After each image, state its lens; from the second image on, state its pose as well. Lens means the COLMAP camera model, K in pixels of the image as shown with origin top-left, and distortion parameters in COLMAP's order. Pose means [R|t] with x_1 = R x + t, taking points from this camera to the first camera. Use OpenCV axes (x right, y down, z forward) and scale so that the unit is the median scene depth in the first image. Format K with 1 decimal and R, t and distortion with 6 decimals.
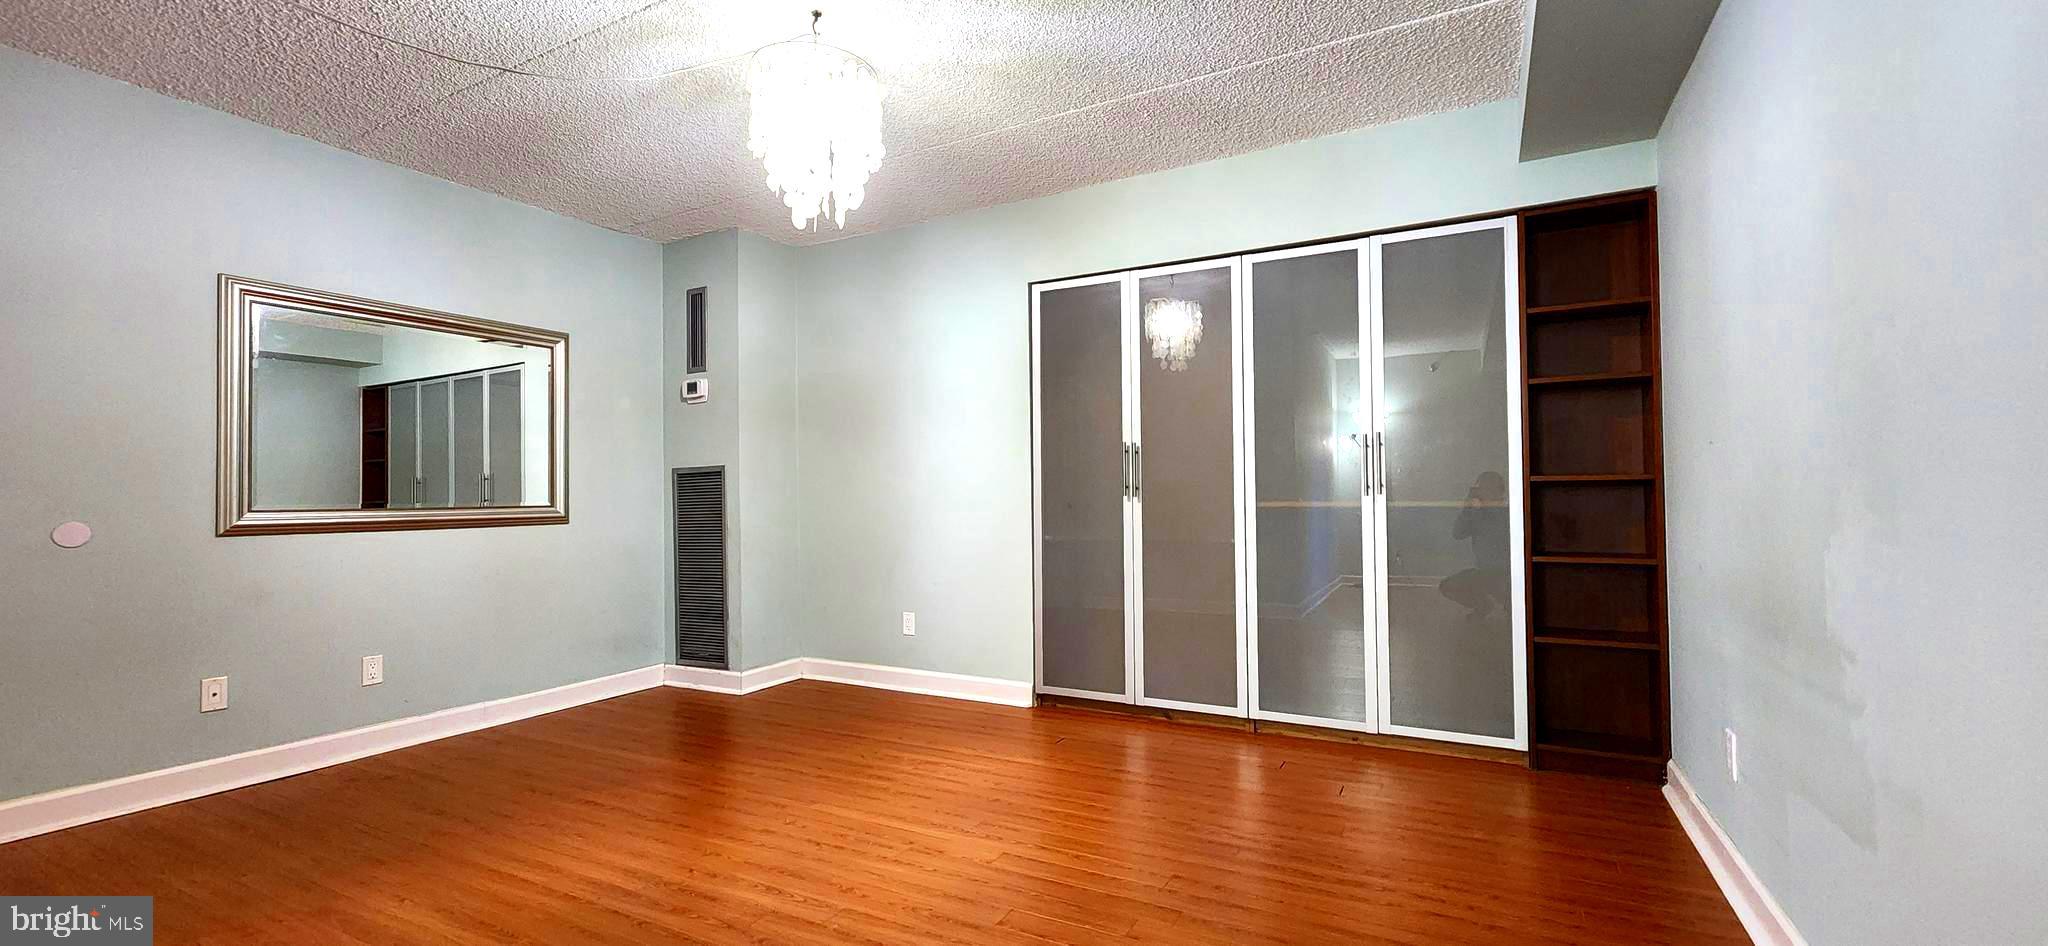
lens RADIAL K [[833.1, 0, 1021.0], [0, 833.1, 482.7], [0, 0, 1]] dist [0.000123, 0.000177]
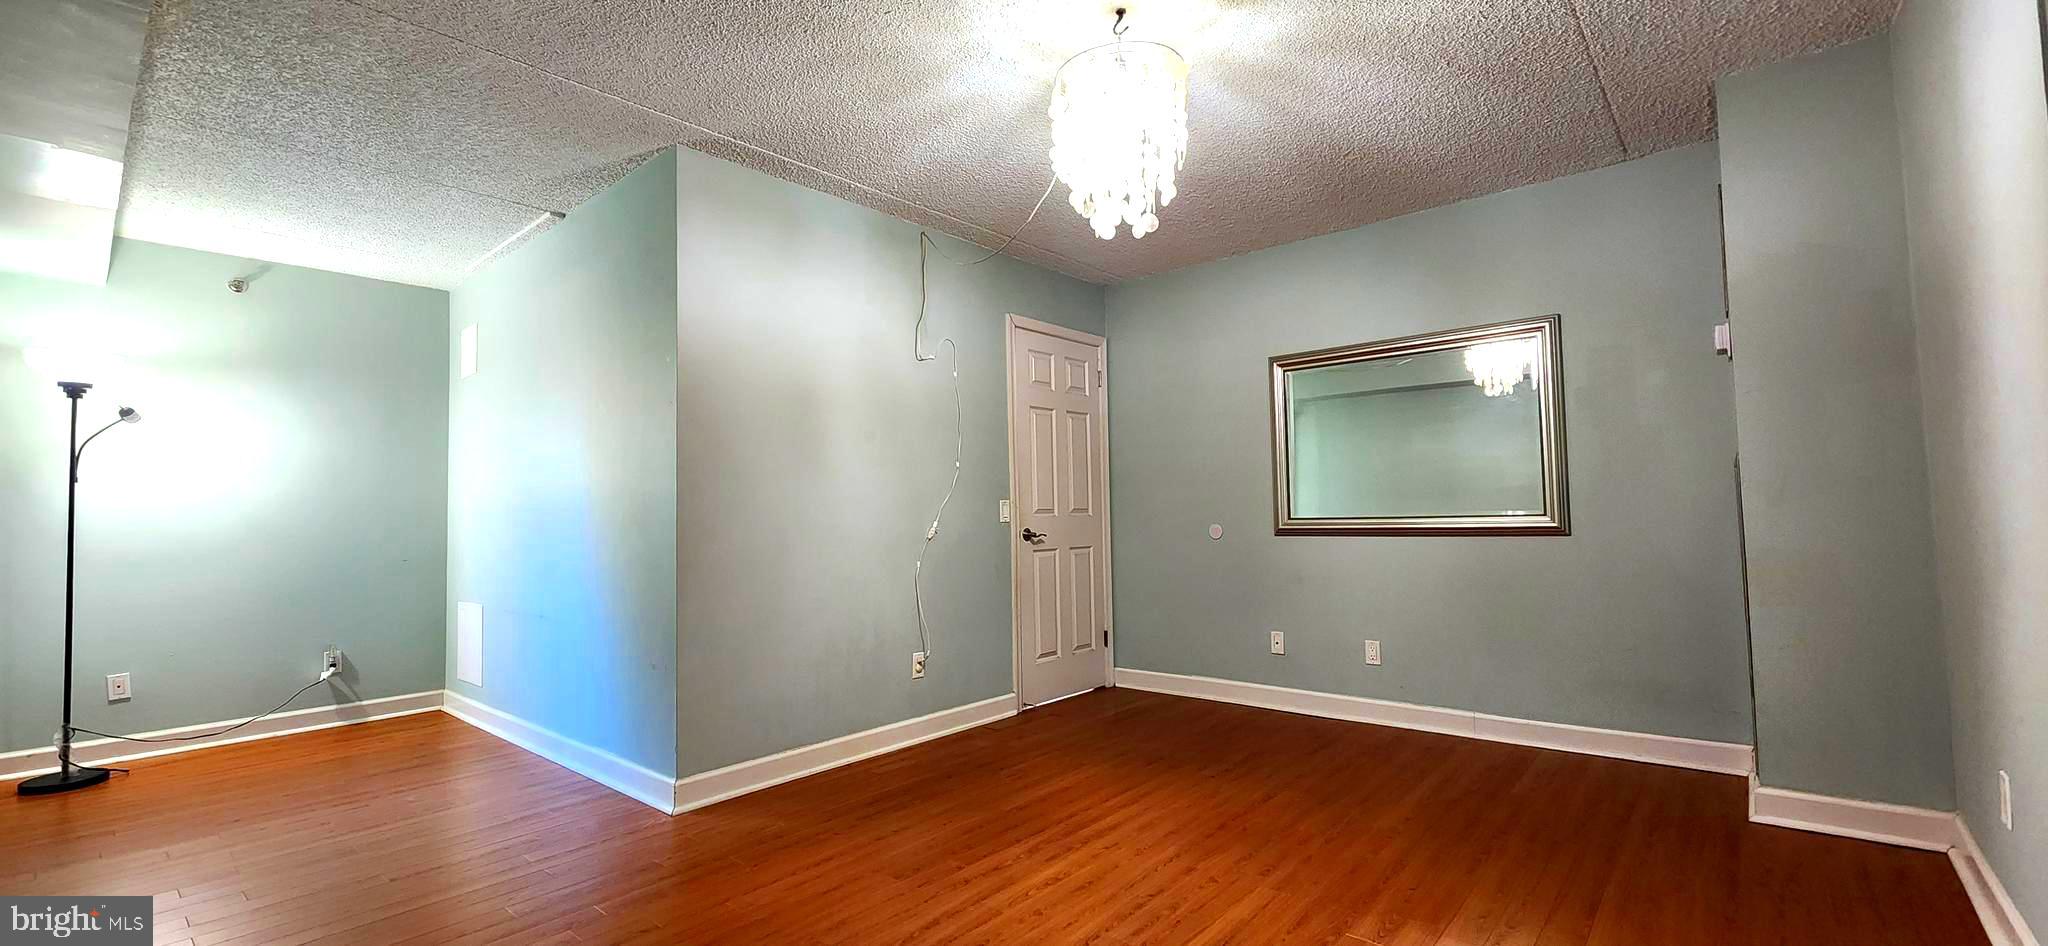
lens RADIAL K [[833.1, 0, 1021.0], [0, 833.1, 482.7], [0, 0, 1]] dist [0.000123, 0.000177]
pose [[-0.219518, -0.023655, -0.975322, 0.528704], [0.038628, 0.998711, -0.032916, 0.001691], [0.974843, -0.044900, -0.218321, 0.818296]]
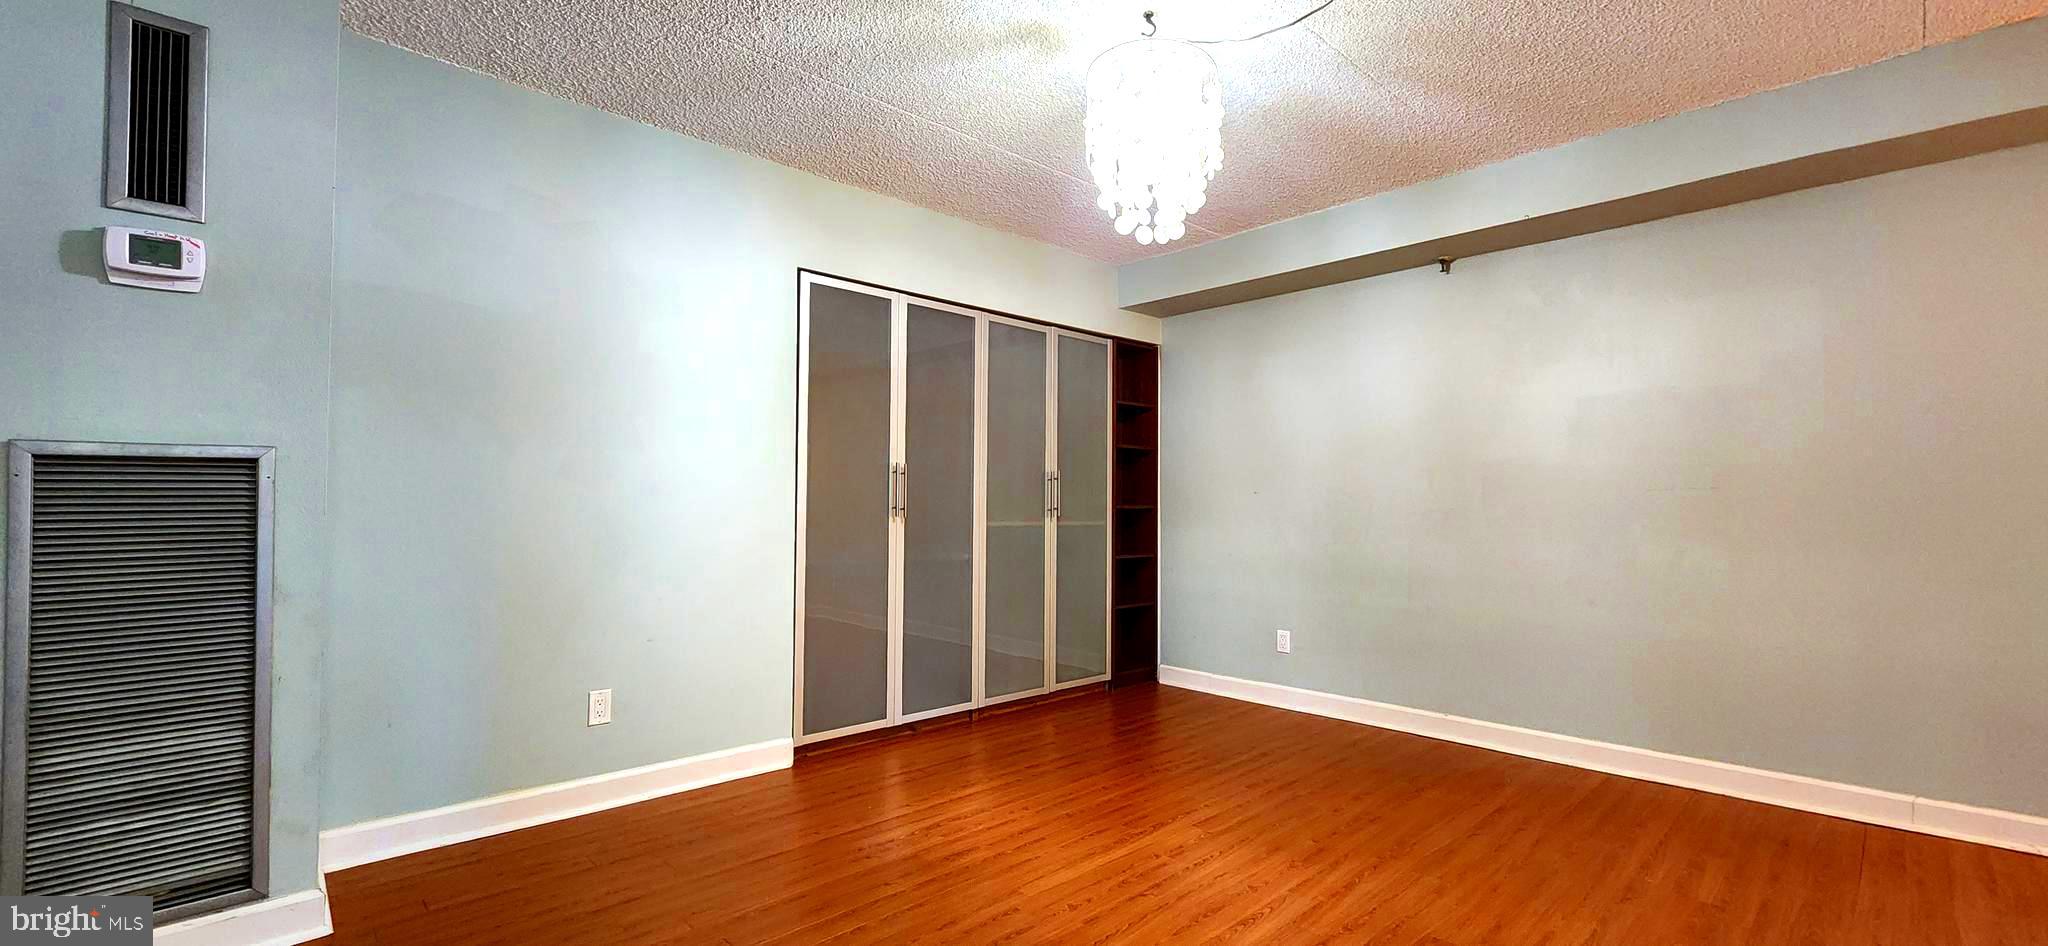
lens RADIAL K [[827.1, 0, 1024.0], [0, 827.1, 473.0], [0, 0, 1]] dist [0.013943, 0.000069]
pose [[0.311386, 0.051497, 0.948887, -0.897360], [-0.022155, 0.998653, -0.046927, 0.008282], [-0.950025, -0.006410, 0.312108, 0.635526]]
